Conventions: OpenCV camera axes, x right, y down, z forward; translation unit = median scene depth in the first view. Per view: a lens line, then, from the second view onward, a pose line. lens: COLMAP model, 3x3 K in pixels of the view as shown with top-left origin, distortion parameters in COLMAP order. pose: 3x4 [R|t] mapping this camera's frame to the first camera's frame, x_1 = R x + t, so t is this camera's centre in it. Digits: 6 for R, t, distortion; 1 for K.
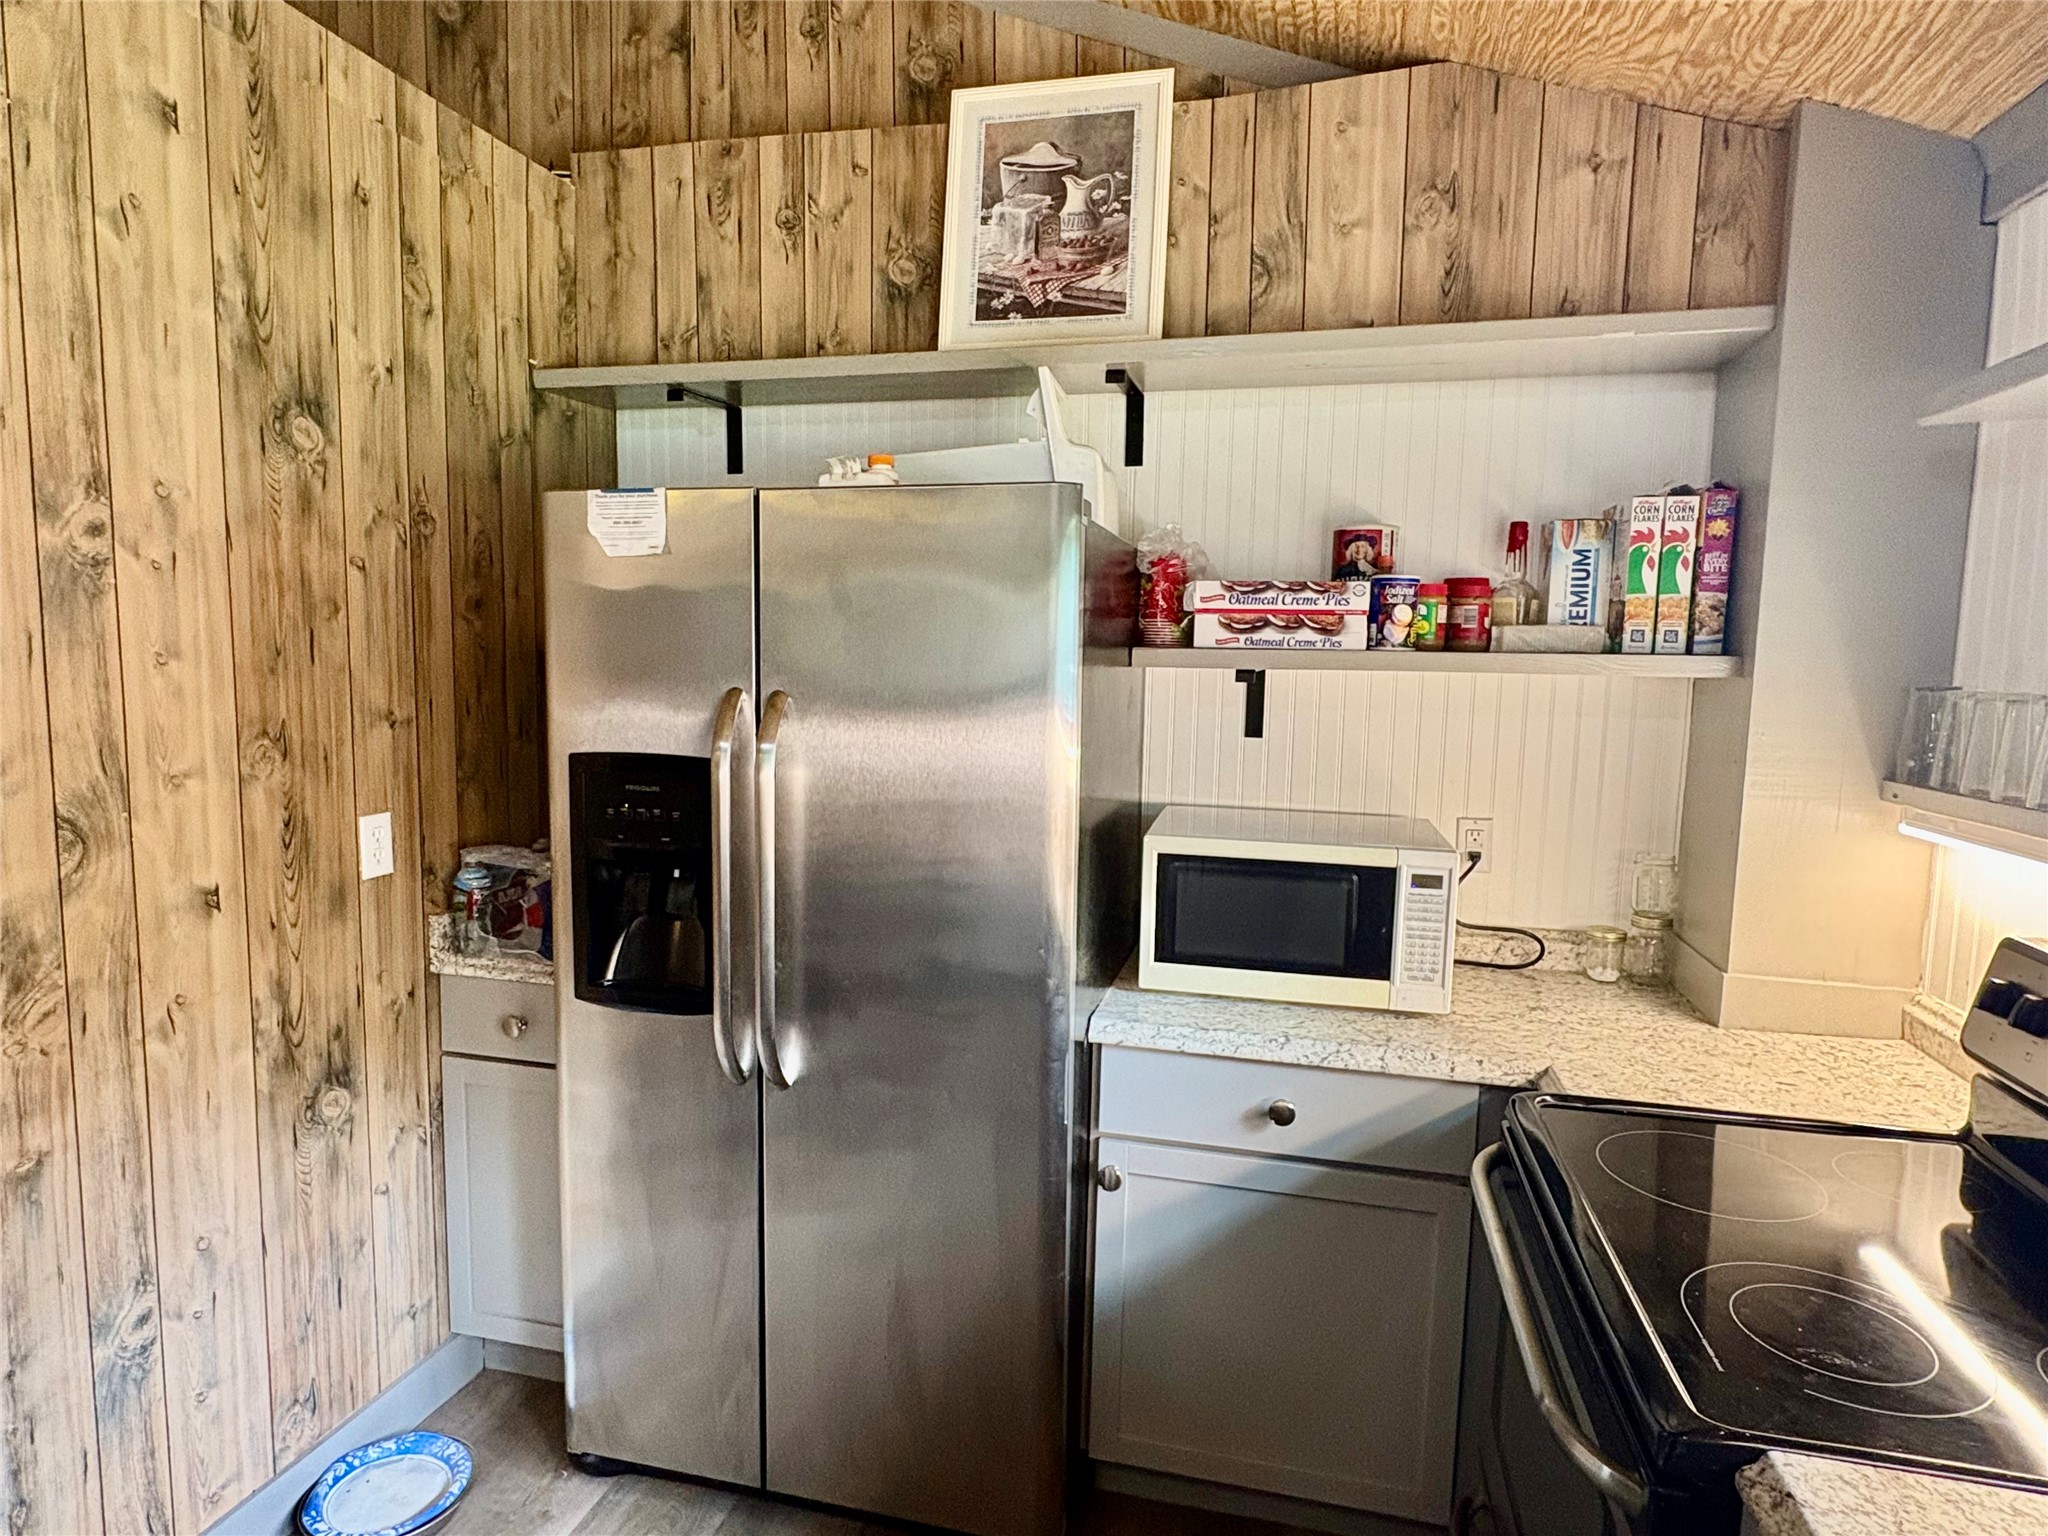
lens RADIAL K [[1176.1, 0, 1024.0], [0, 1176.1, 768.0], [0, 0, 1]] dist [0.001748, -0.002153]
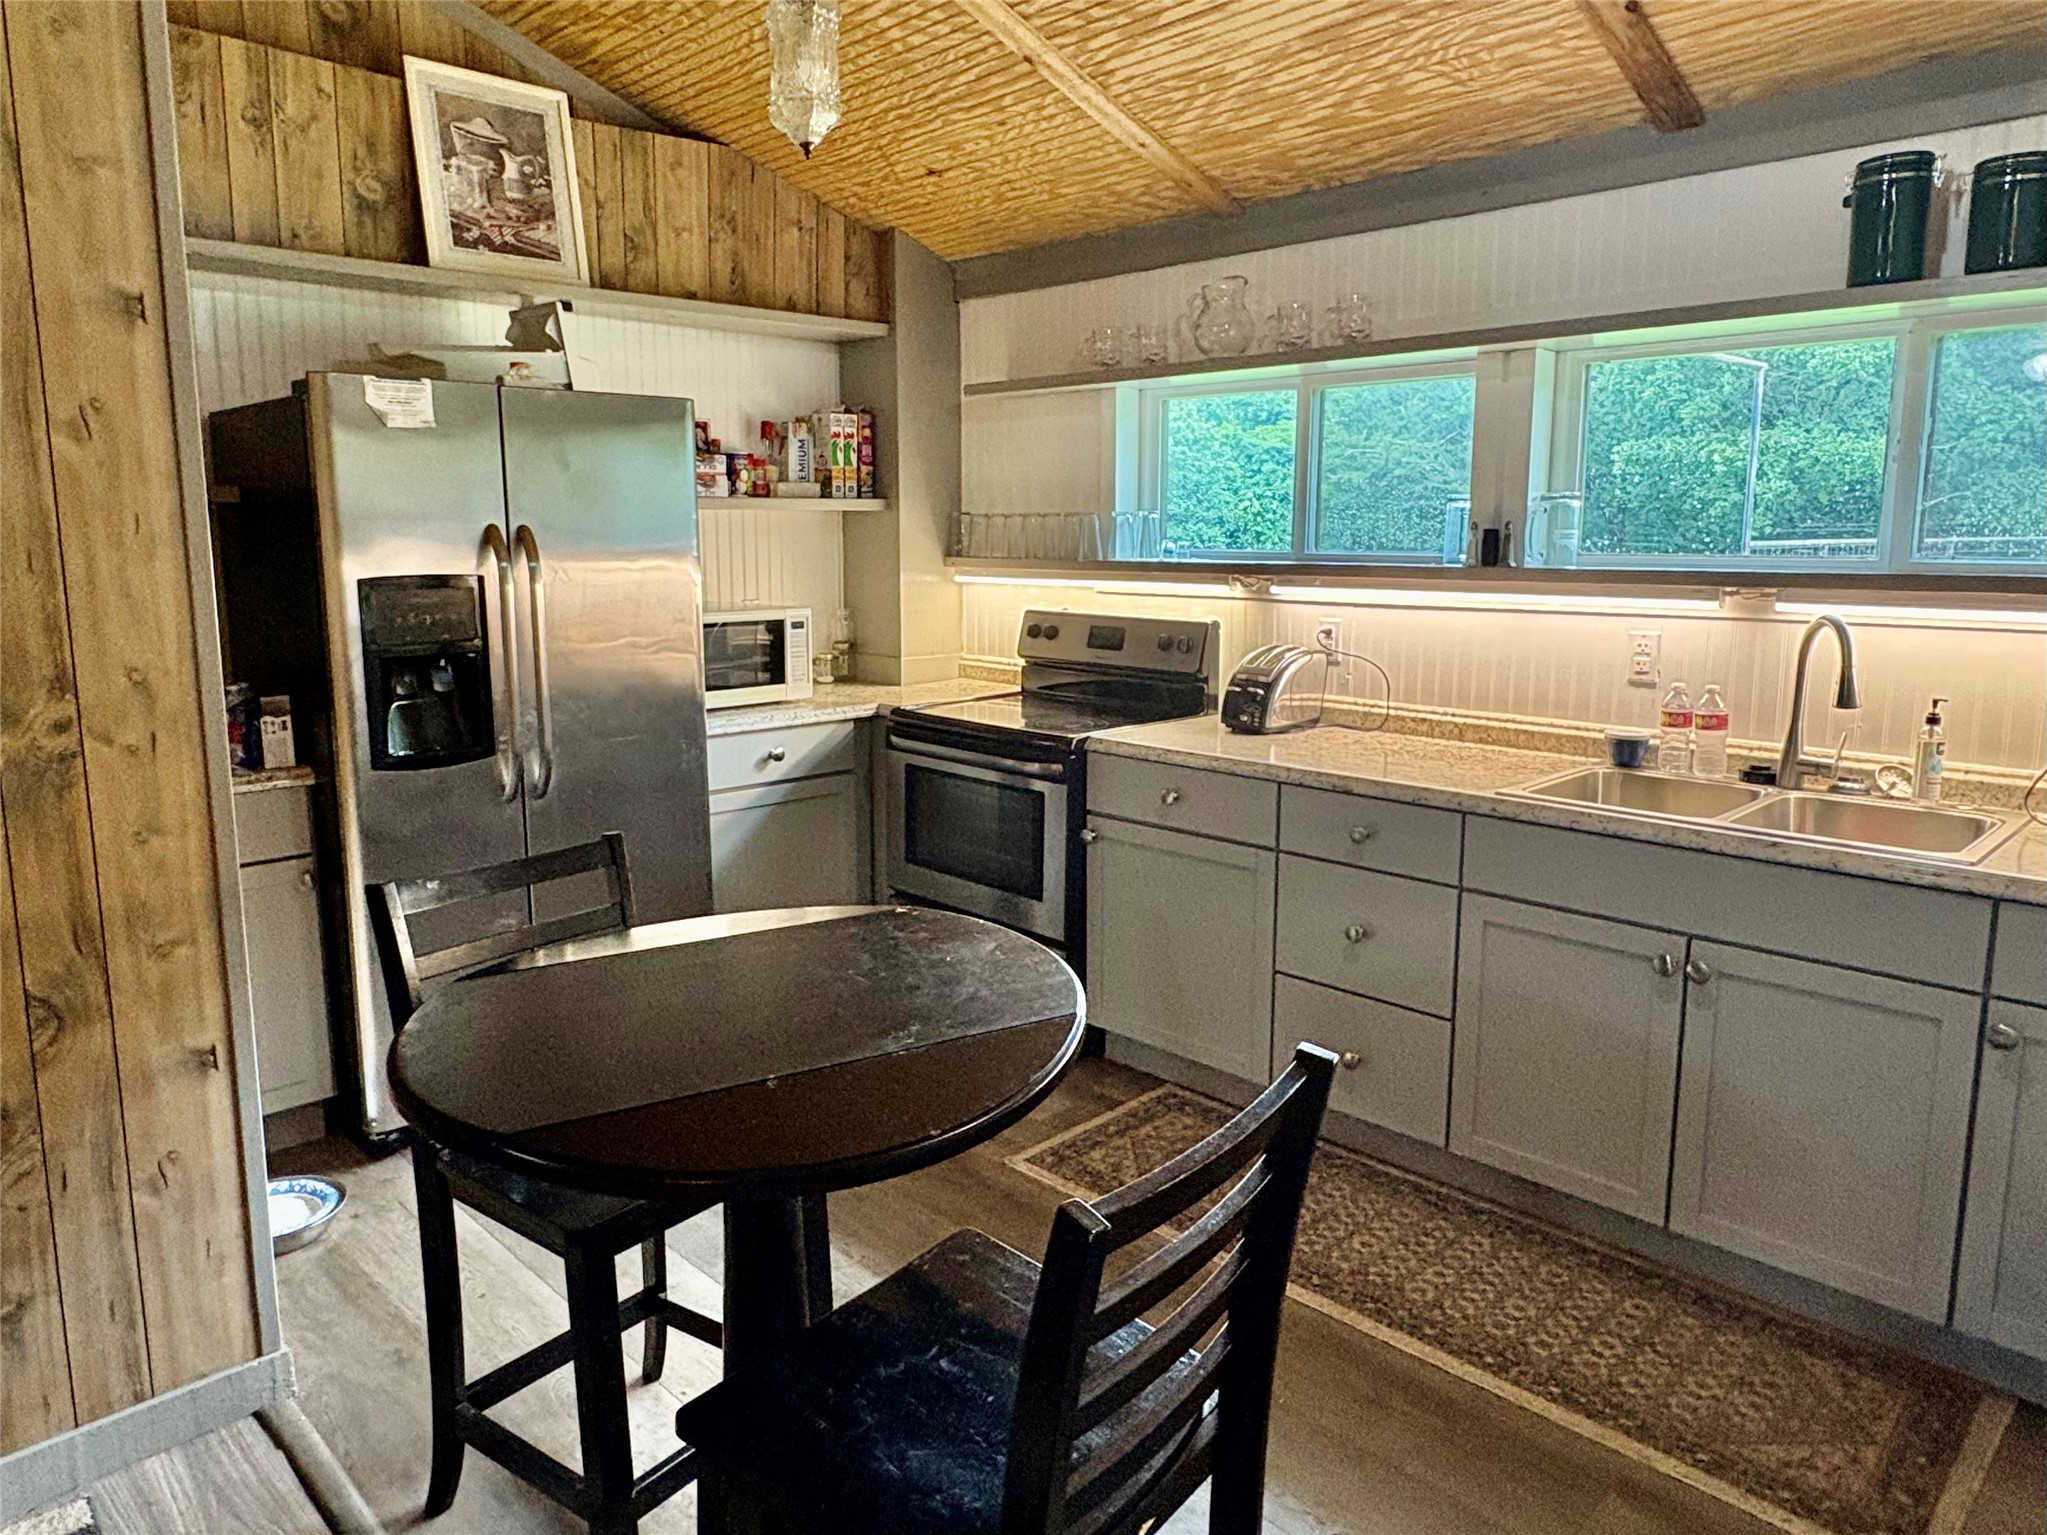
lens RADIAL K [[1500.3, 0, 1023.5], [0, 1500.3, 767.5], [0, 0, 1]] dist [-0.002276, 0.000210]
pose [[0.491801, -0.157944, 0.856263, -1.322505], [0.094099, 0.987291, 0.128066, 0.043828], [-0.865608, 0.017591, 0.500413, -0.403836]]
